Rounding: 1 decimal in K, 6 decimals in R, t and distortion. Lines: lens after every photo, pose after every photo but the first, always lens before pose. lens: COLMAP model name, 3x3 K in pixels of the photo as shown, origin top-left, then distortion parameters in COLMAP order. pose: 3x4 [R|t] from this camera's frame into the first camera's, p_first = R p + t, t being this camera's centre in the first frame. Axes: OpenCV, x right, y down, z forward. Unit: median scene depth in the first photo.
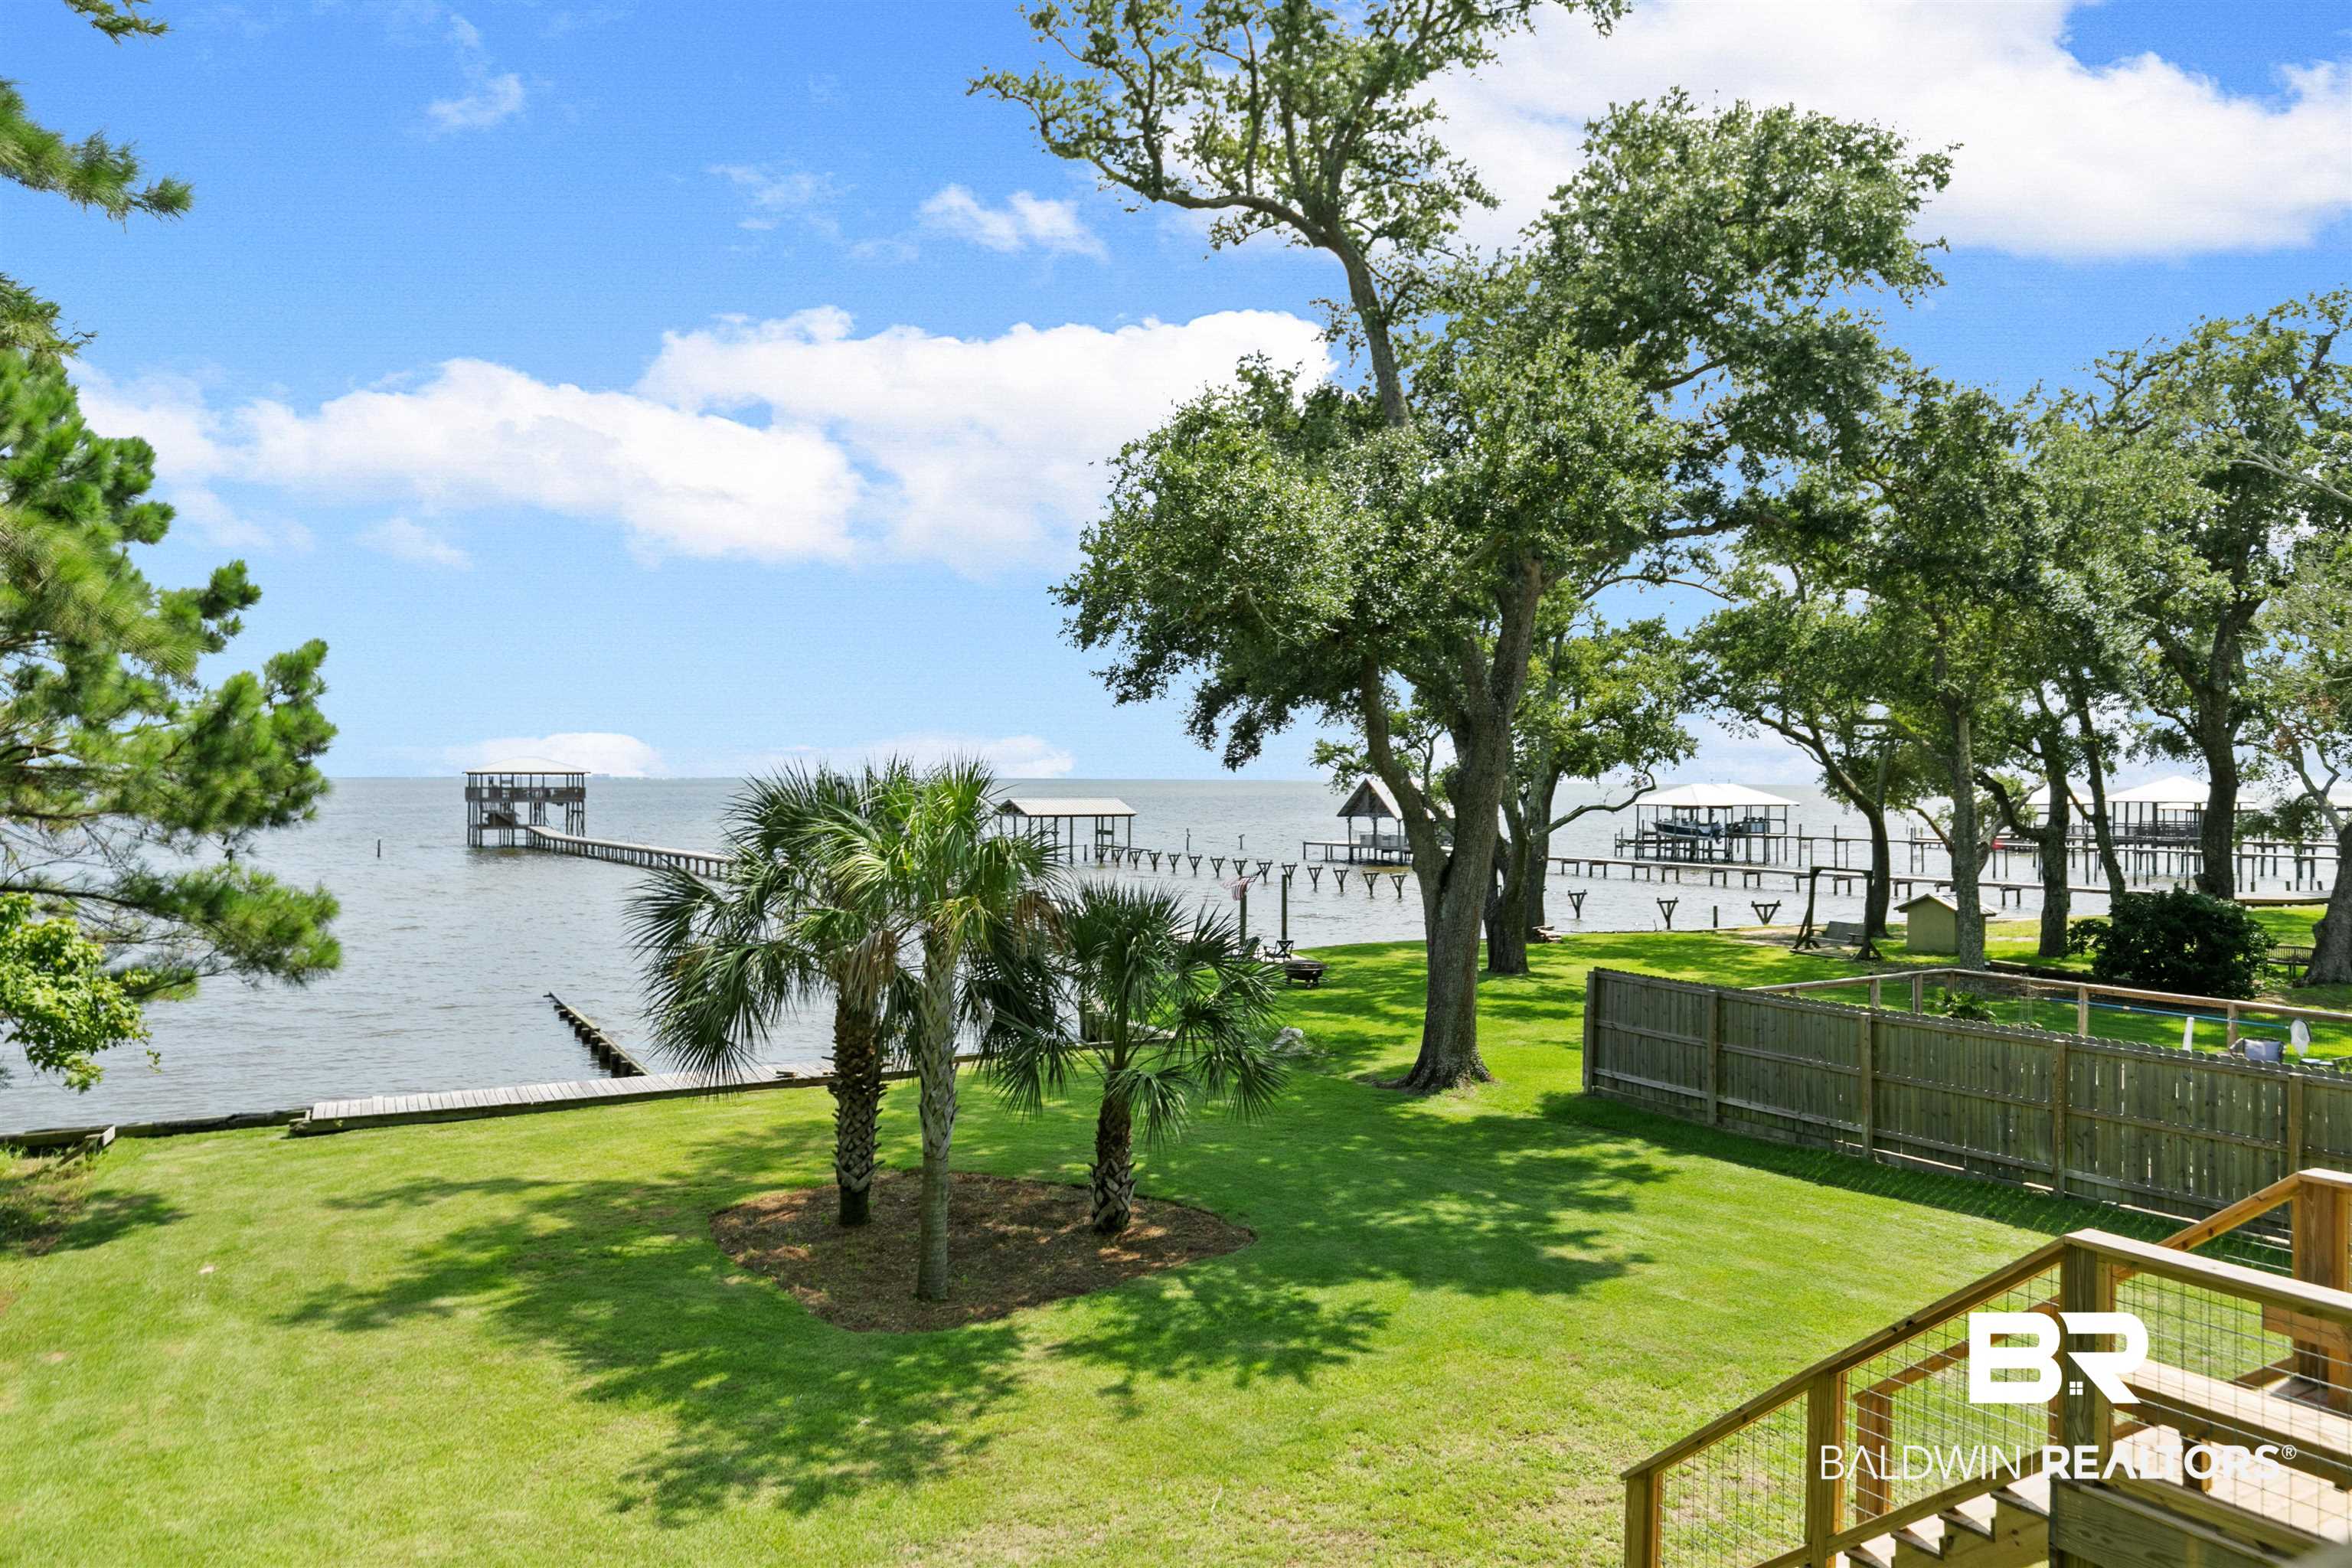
lens RADIAL K [[1596.8, 0, 1197.2], [0, 1596.8, 779.5], [0, 0, 1]] dist [0.004619, -0.013444]
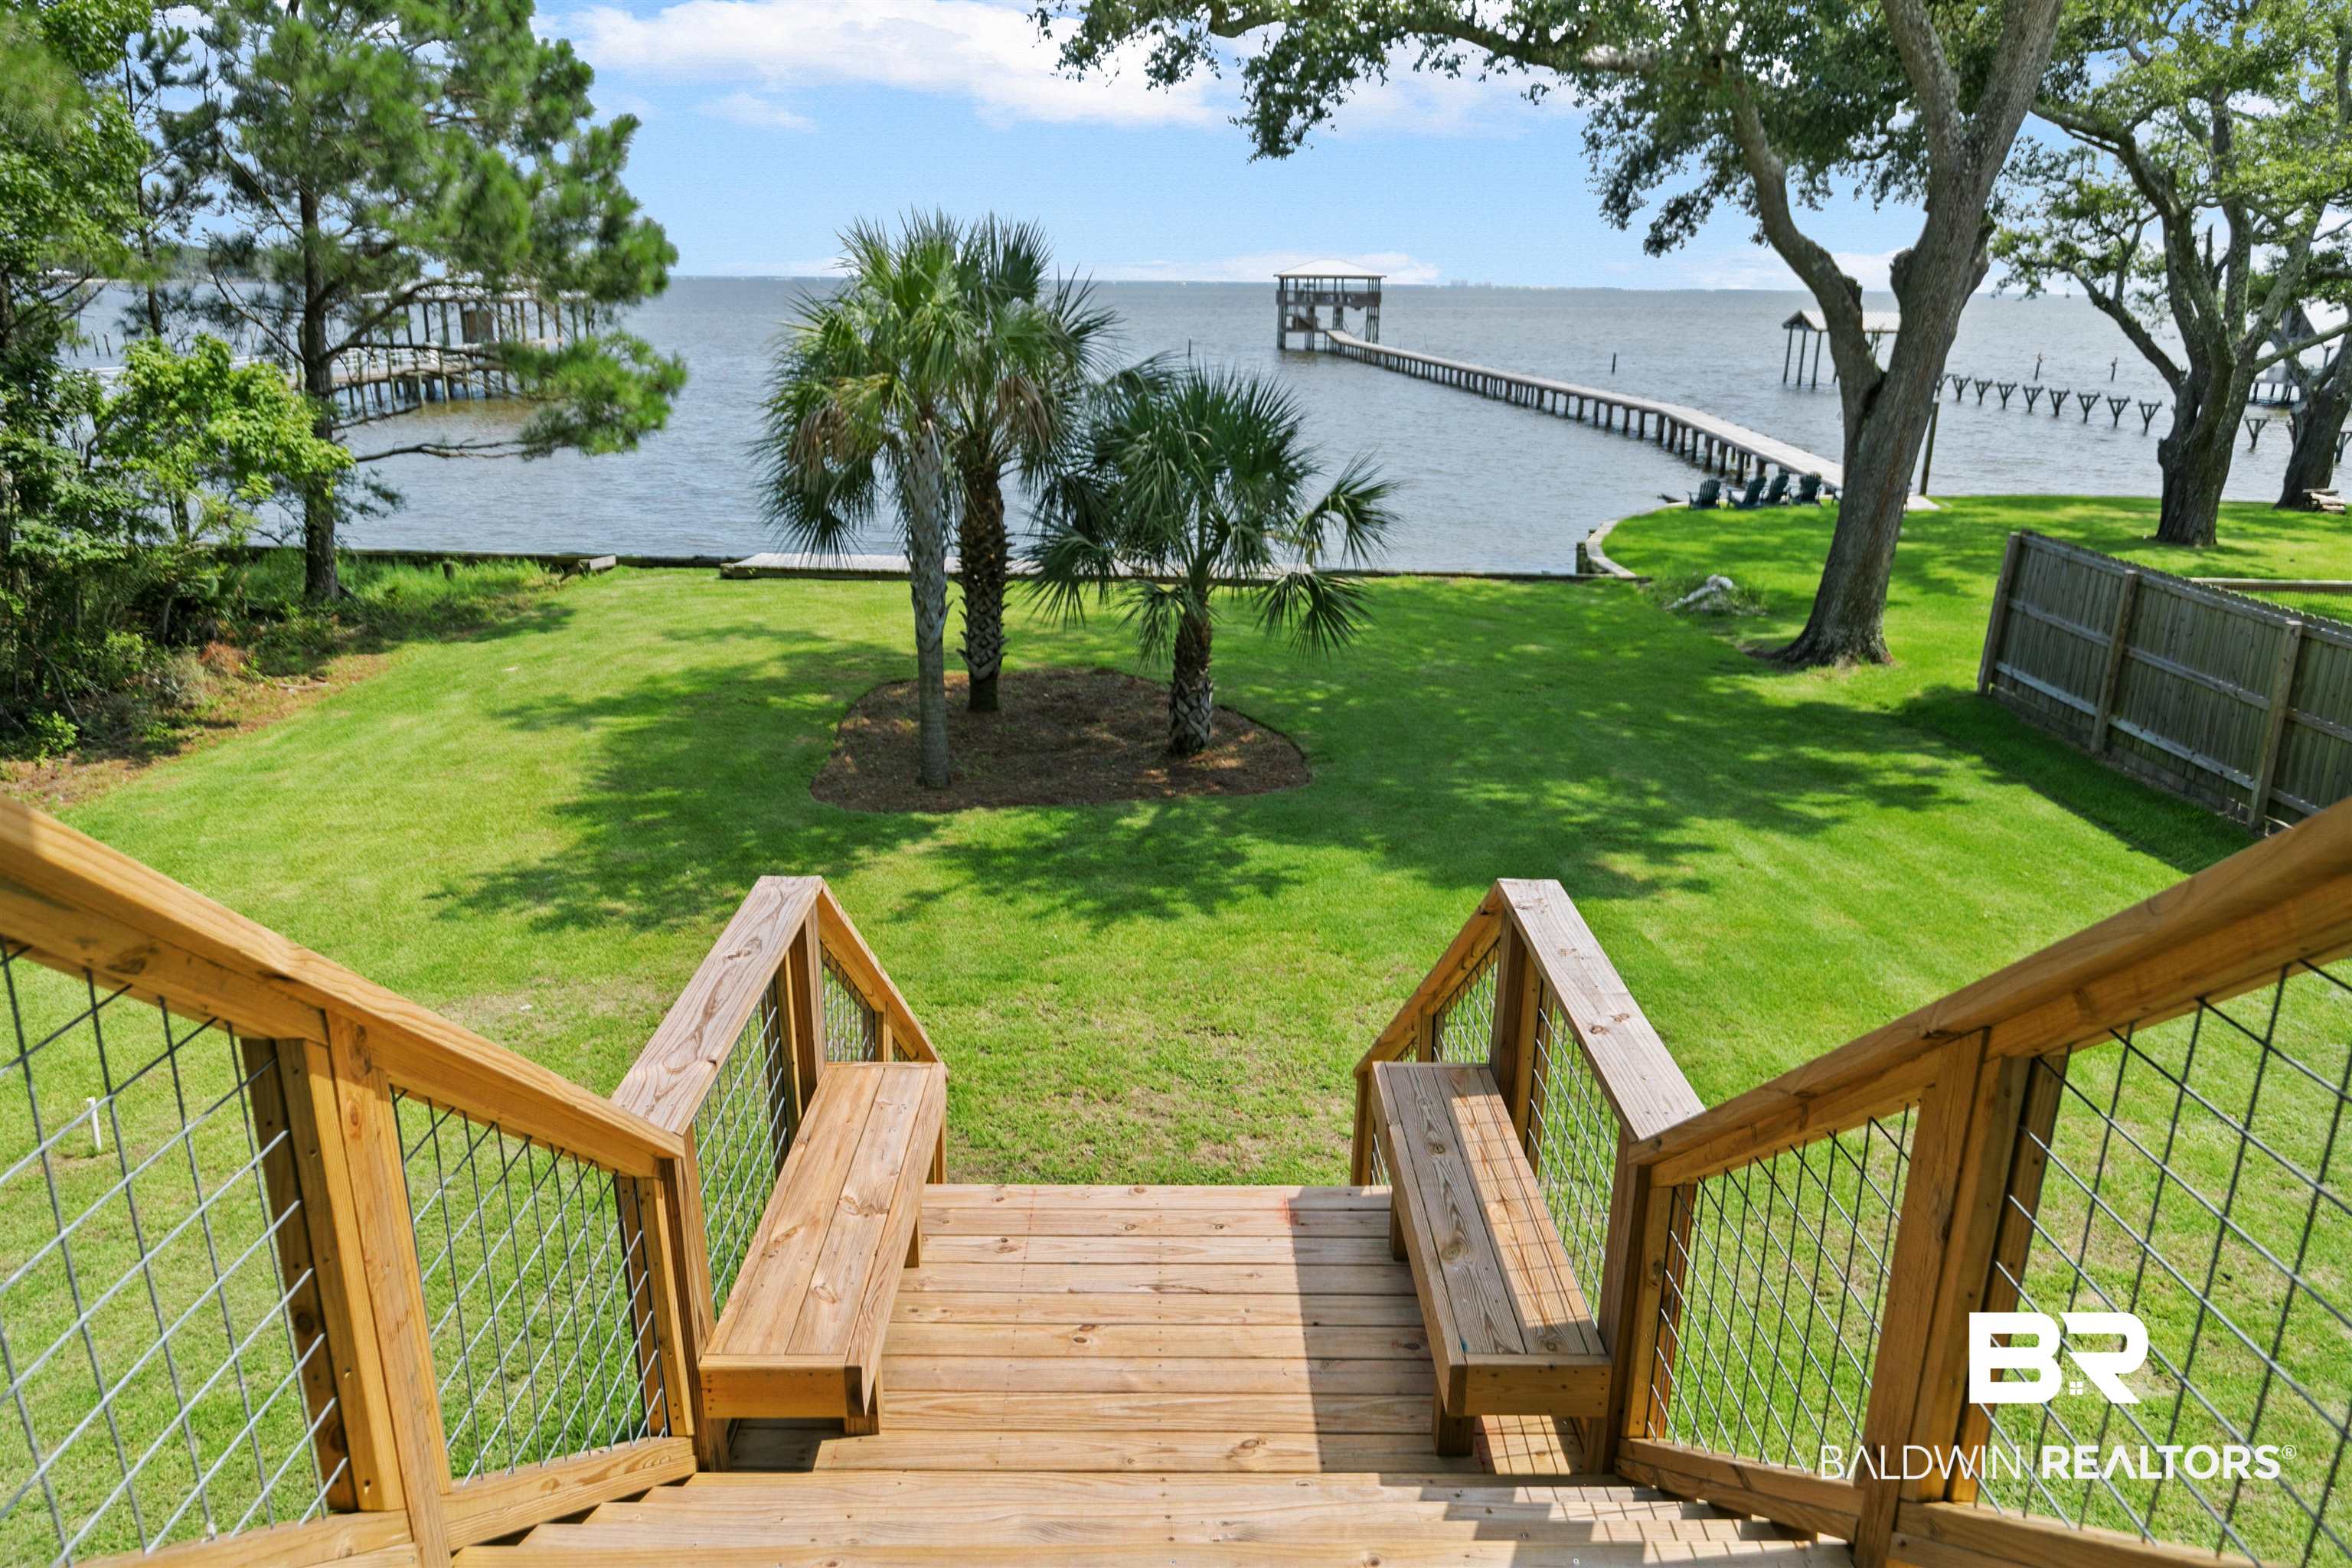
lens RADIAL K [[1596.8, 0, 1163.9], [0, 1596.8, 792.7], [0, 0, 1]] dist [0.004619, -0.013444]
pose [[0.855885, 0.164963, -0.490151, 0.468254], [-0.010066, 0.952897, 0.303127, 0.020629], [0.517068, -0.254508, 0.817231, 0.249441]]
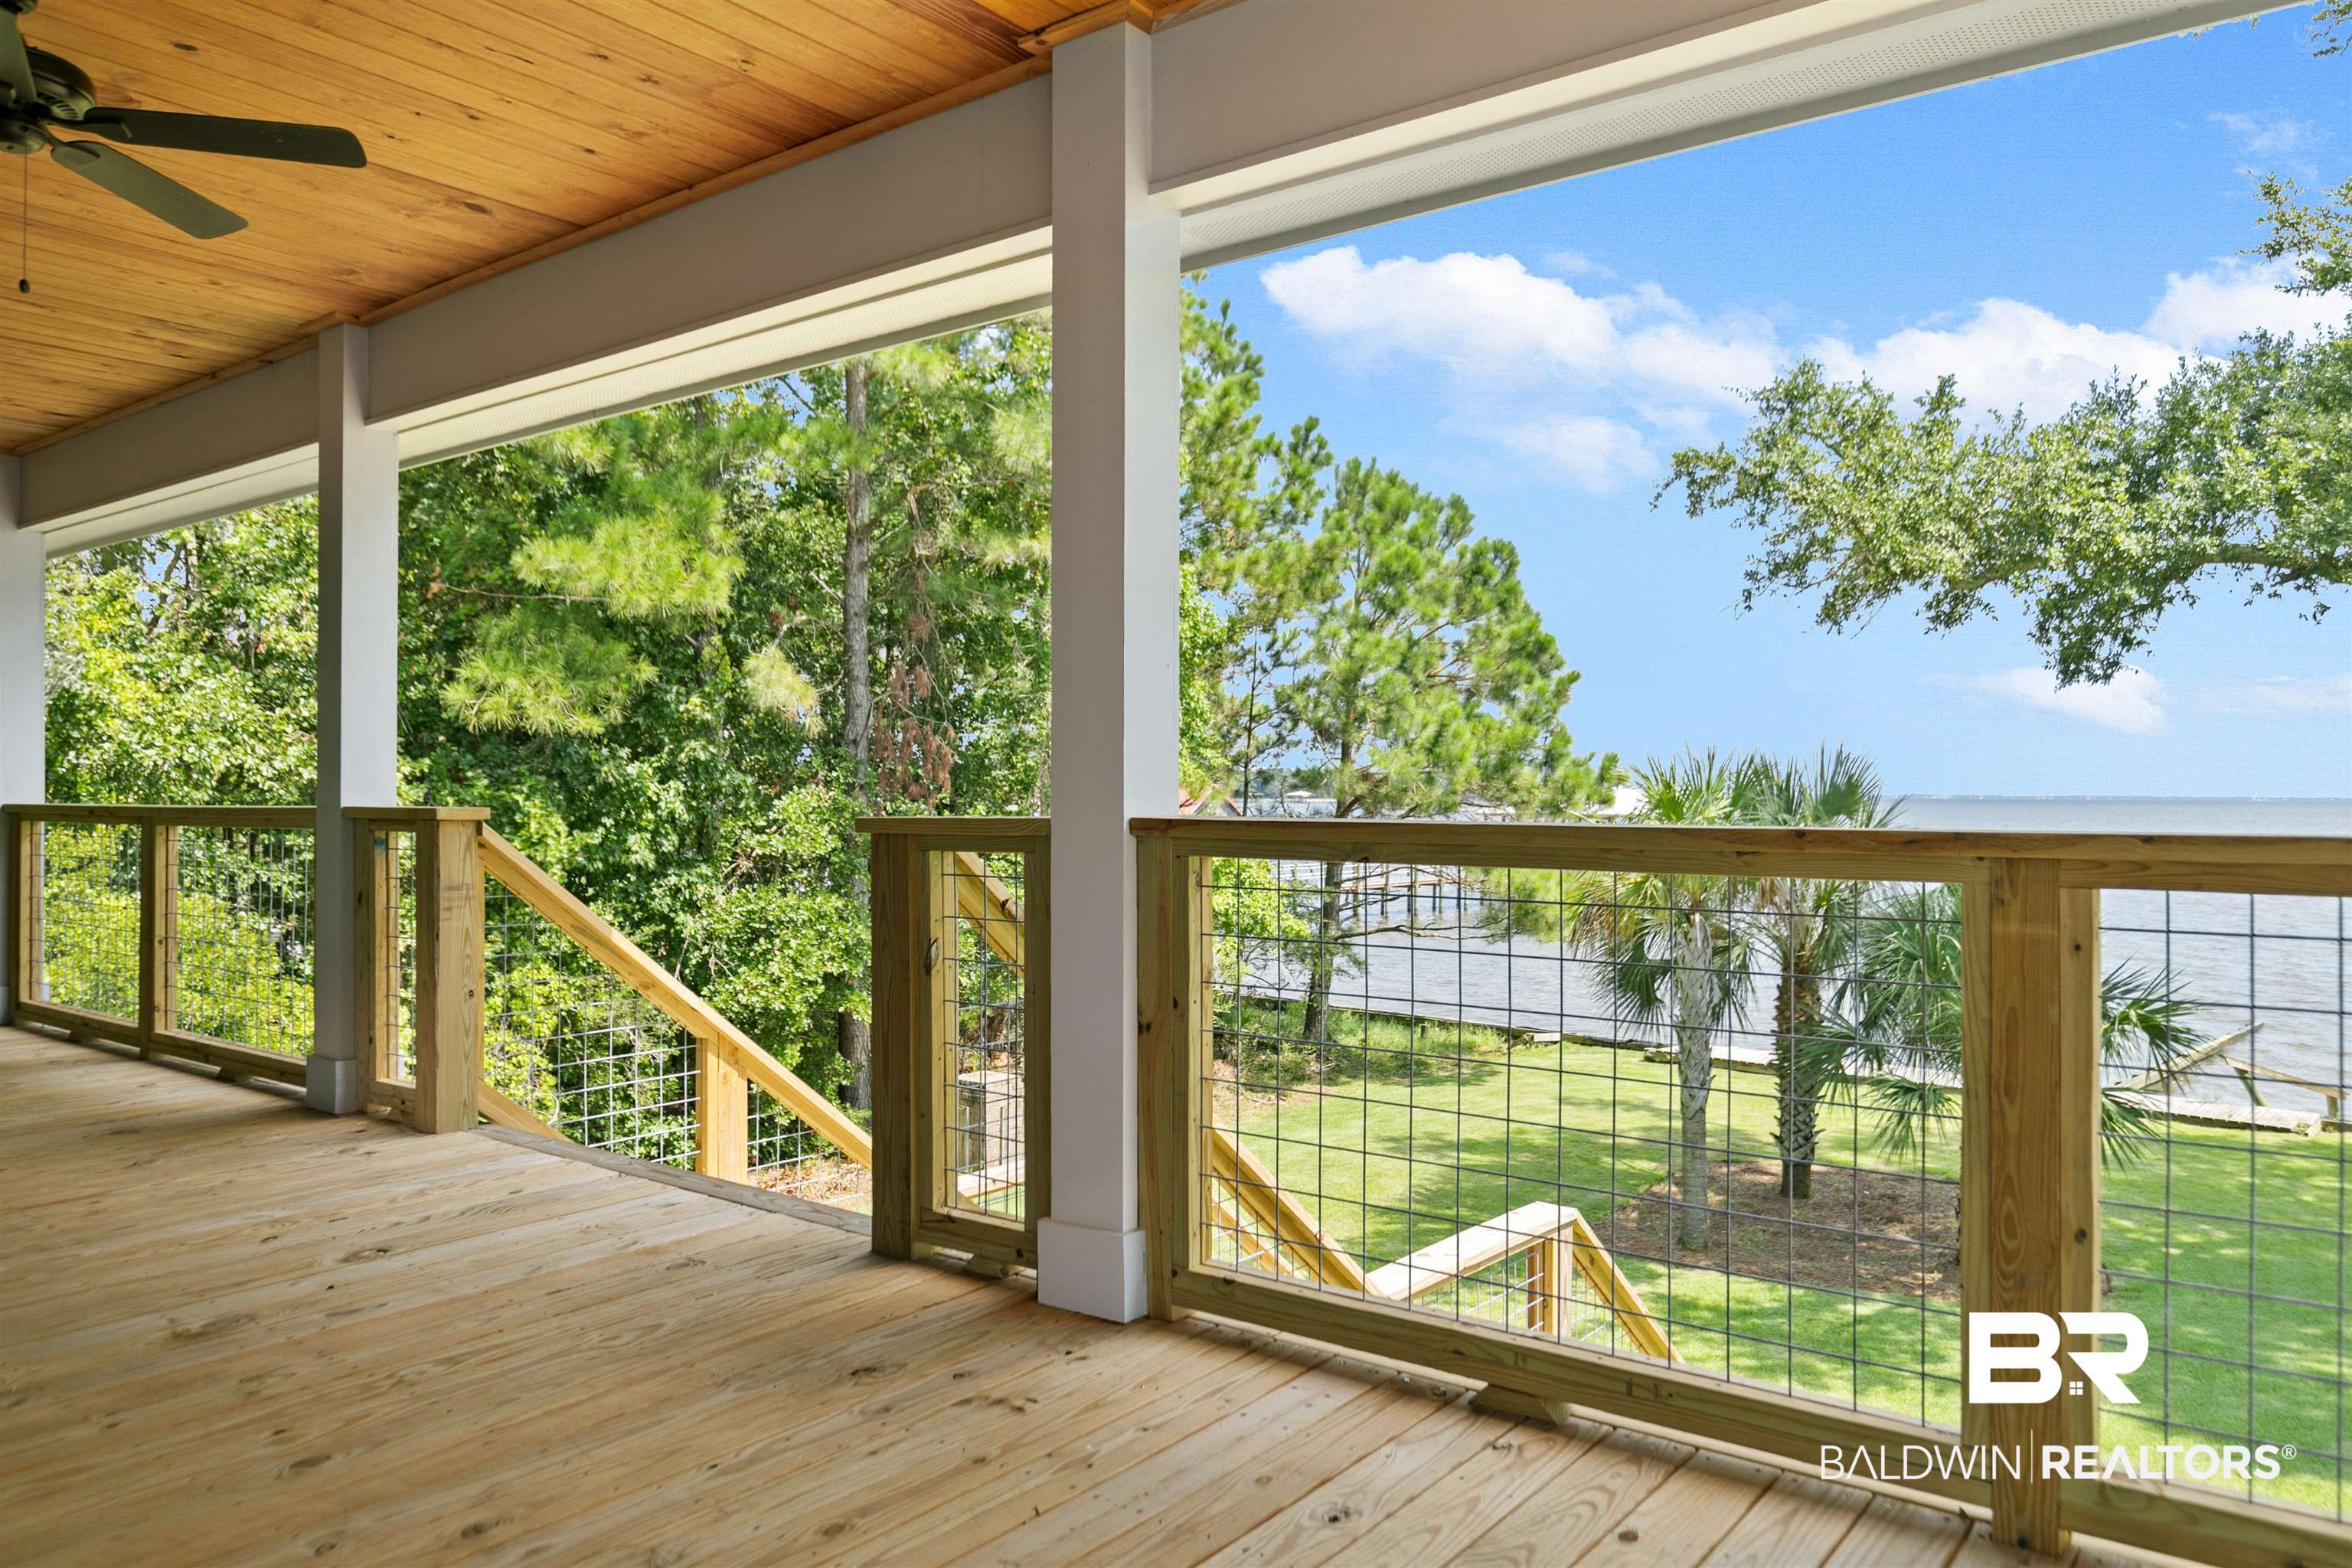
lens RADIAL K [[1596.8, 0, 1142.2], [0, 1596.8, 799.7], [0, 0, 1]] dist [0.004619, -0.013444]
pose [[0.332721, 0.004419, -0.943015, 0.749974], [-0.004146, 0.999986, 0.003223, 0.018792], [0.943016, 0.002837, 0.332734, 0.289988]]
